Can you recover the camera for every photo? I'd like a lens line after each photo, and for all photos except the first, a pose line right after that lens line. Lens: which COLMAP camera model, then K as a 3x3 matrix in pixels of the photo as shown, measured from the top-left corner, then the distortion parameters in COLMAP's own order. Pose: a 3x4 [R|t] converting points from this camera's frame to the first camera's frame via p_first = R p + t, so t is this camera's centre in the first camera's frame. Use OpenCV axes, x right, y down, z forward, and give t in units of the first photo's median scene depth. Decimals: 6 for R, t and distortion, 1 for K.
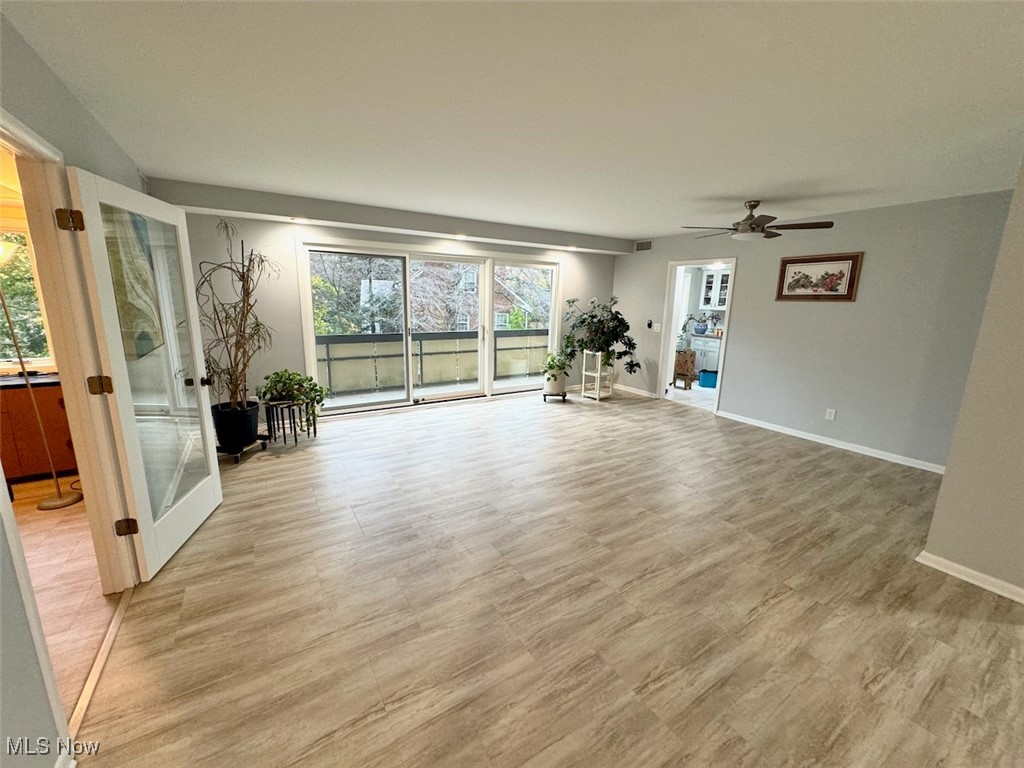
lens RADIAL K [[408.3, 0, 512.5], [0, 408.3, 382.1], [0, 0, 1]] dist [-0.001748, 0.000195]
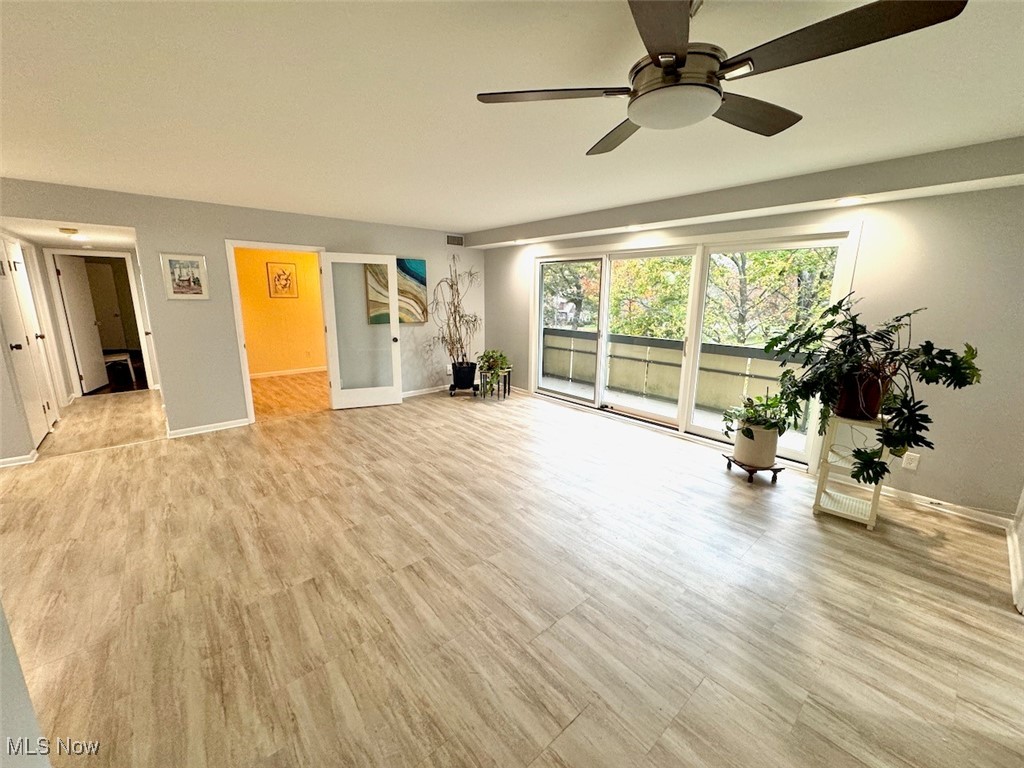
lens RADIAL K [[408.3, 0, 512.5], [0, 408.3, 382.1], [0, 0, 1]] dist [-0.001748, 0.000195]
pose [[0.156114, 0.190771, -0.969141, 0.919161], [-0.205582, 0.965960, 0.157028, -0.163141], [0.966108, 0.174723, 0.190019, 0.839070]]
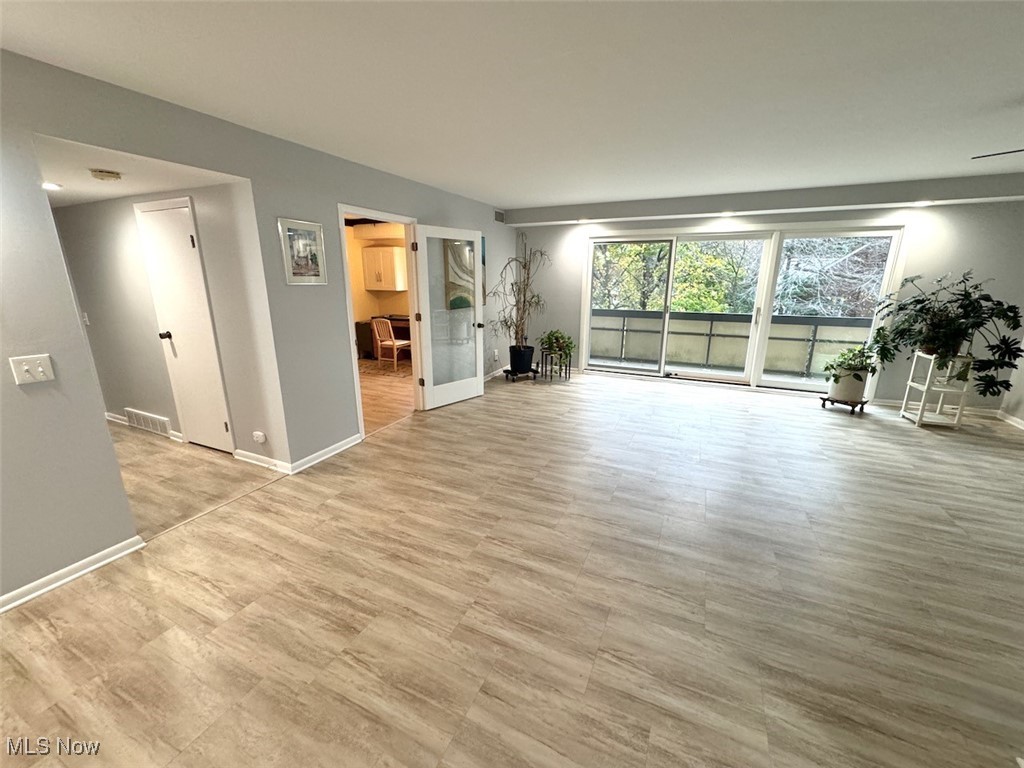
lens RADIAL K [[408.3, 0, 512.5], [0, 408.3, 382.1], [0, 0, 1]] dist [-0.001748, 0.000195]
pose [[0.540605, 0.194603, -0.818459, 0.604820], [-0.160440, 0.978871, 0.126771, -0.006141], [0.825836, 0.062781, 0.560405, 0.076142]]
